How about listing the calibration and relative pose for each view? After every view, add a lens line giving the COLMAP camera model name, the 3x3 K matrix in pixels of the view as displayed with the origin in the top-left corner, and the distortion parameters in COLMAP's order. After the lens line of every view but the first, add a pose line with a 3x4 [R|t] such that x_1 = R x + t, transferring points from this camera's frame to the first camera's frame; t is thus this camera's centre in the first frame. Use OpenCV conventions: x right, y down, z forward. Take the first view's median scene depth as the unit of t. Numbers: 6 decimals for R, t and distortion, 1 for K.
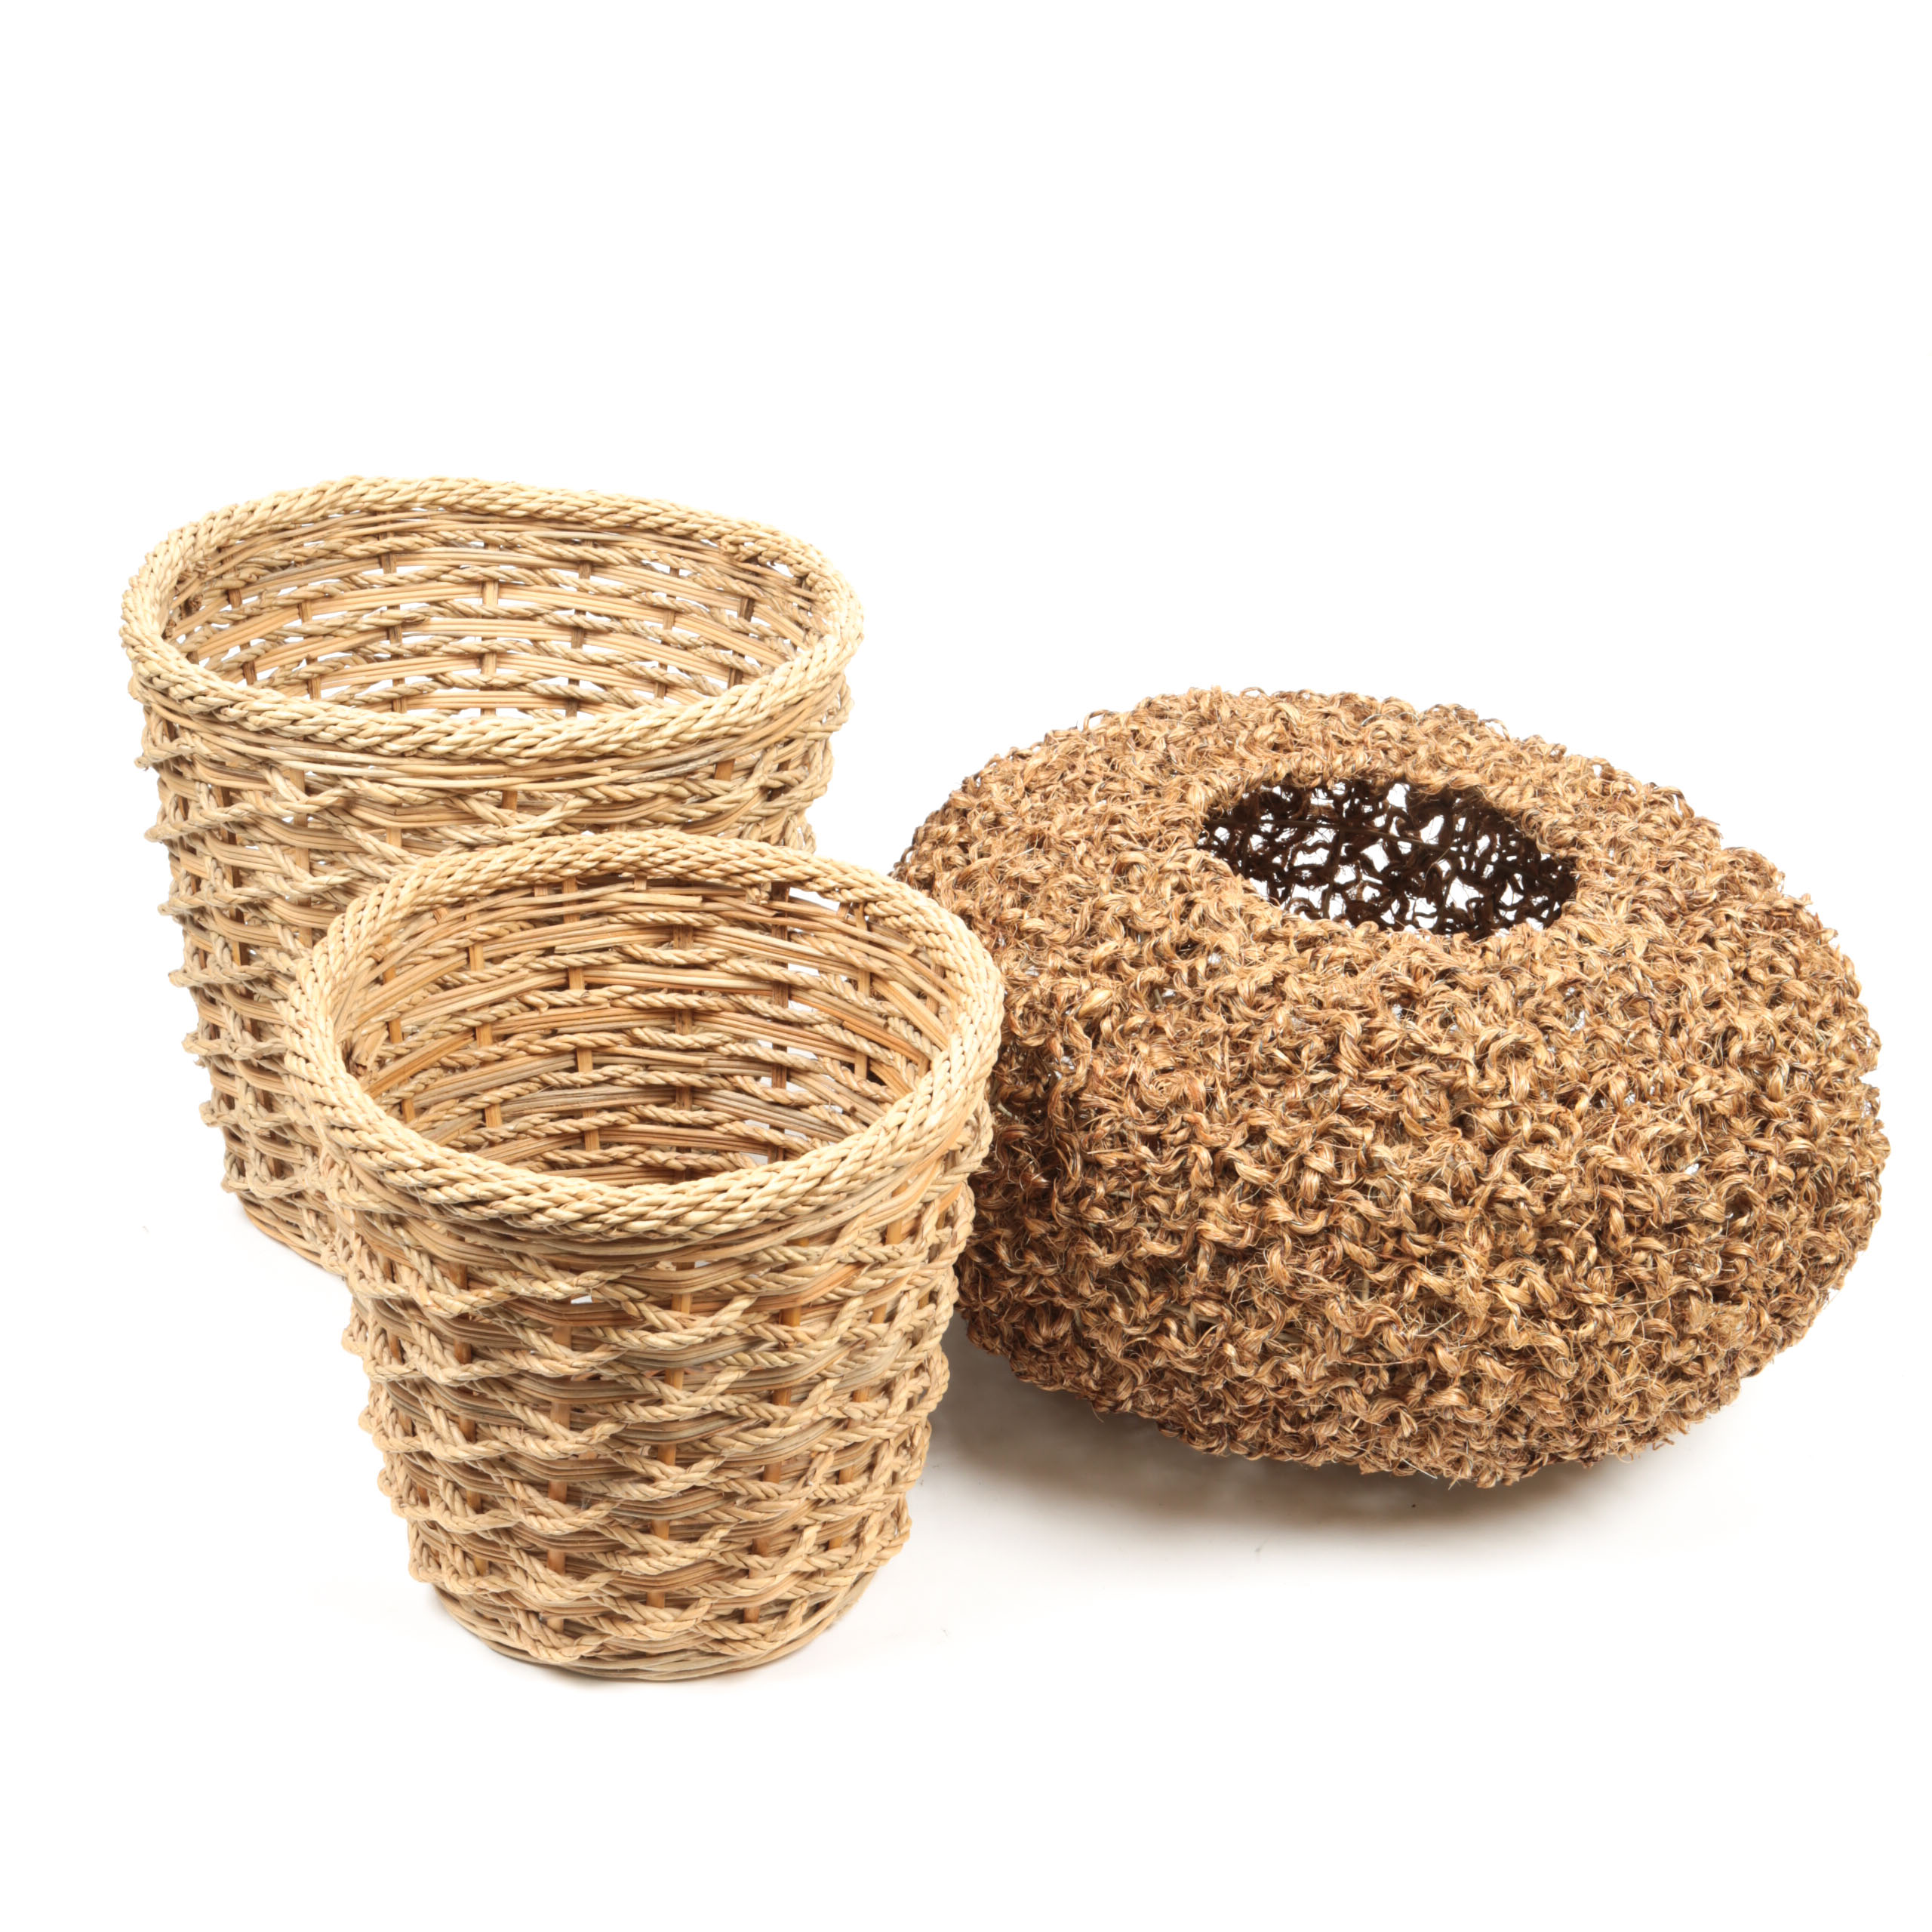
lens RADIAL K [[2533.4, 0, 966.0], [0, 2533.4, 966.0], [0, 0, 1]] dist [0.036879, -0.012666]
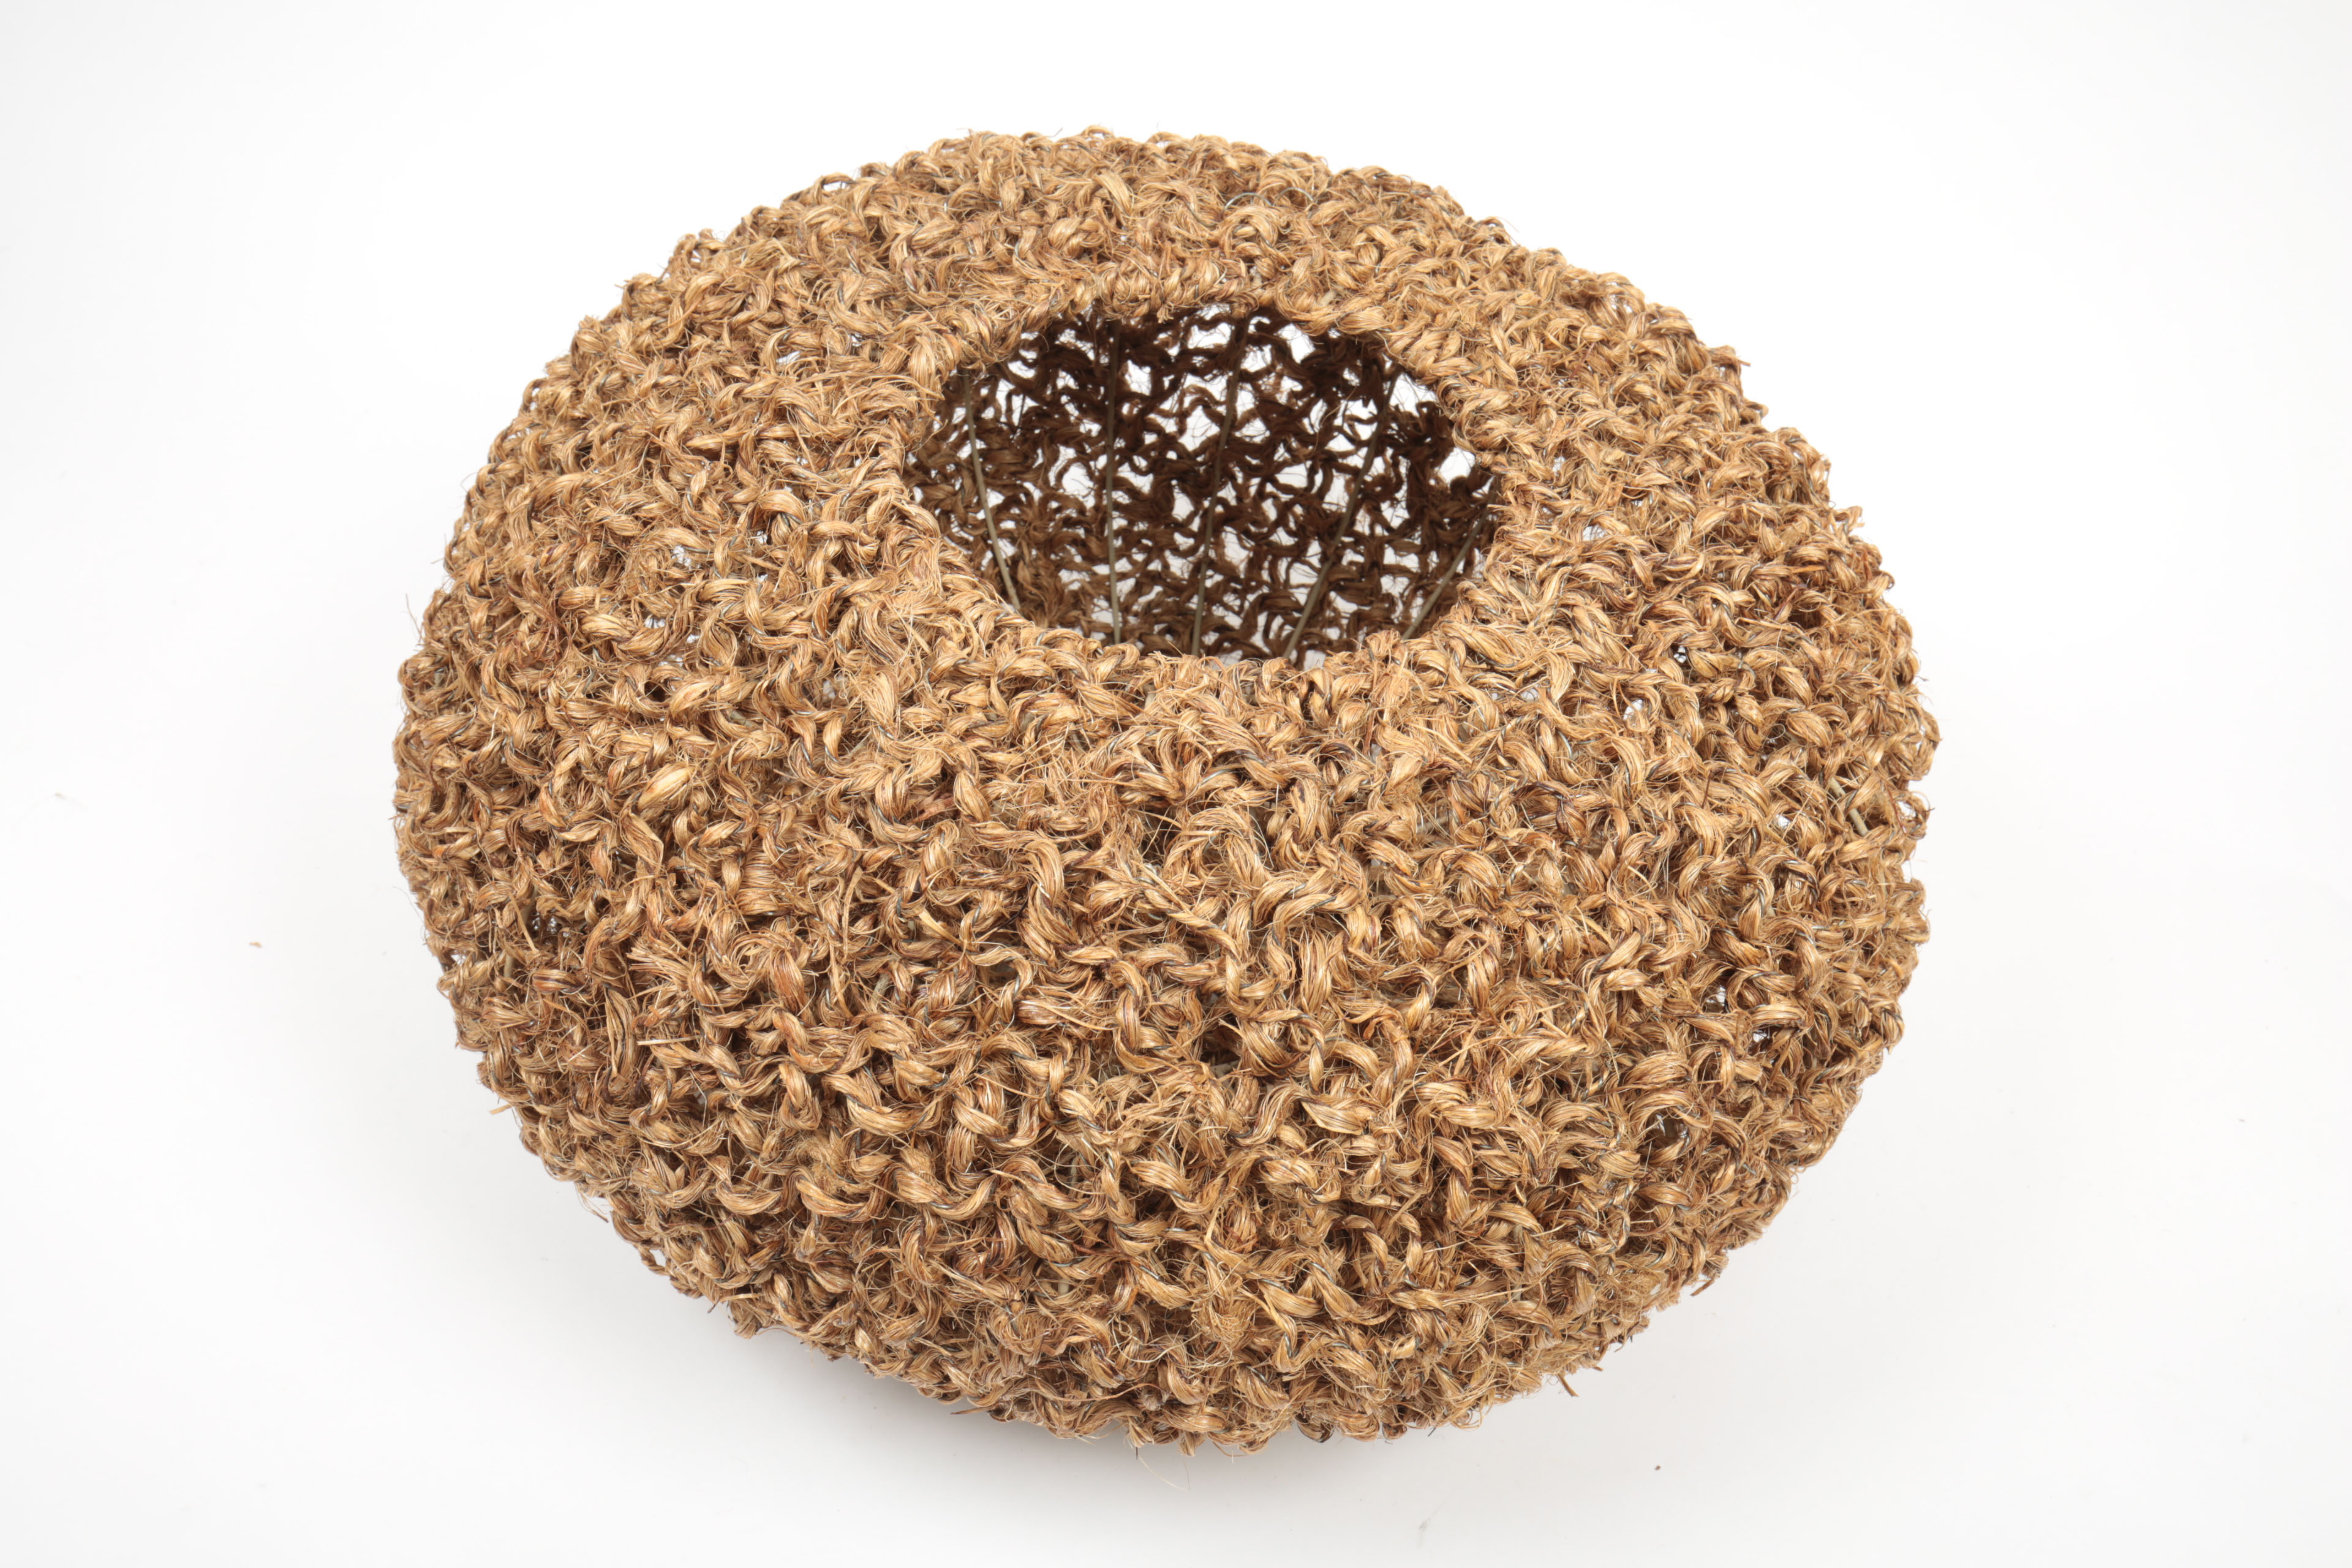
lens RADIAL K [[2301.4, 0, 1176.0], [0, 2301.4, 784.0], [0, 0, 1]] dist [0.013989, 0.012161]
pose [[0.999823, 0.015977, 0.009938, 0.173200], [-0.018131, 0.959270, 0.281908, -0.149568], [-0.005029, -0.282038, 0.959390, 0.469626]]
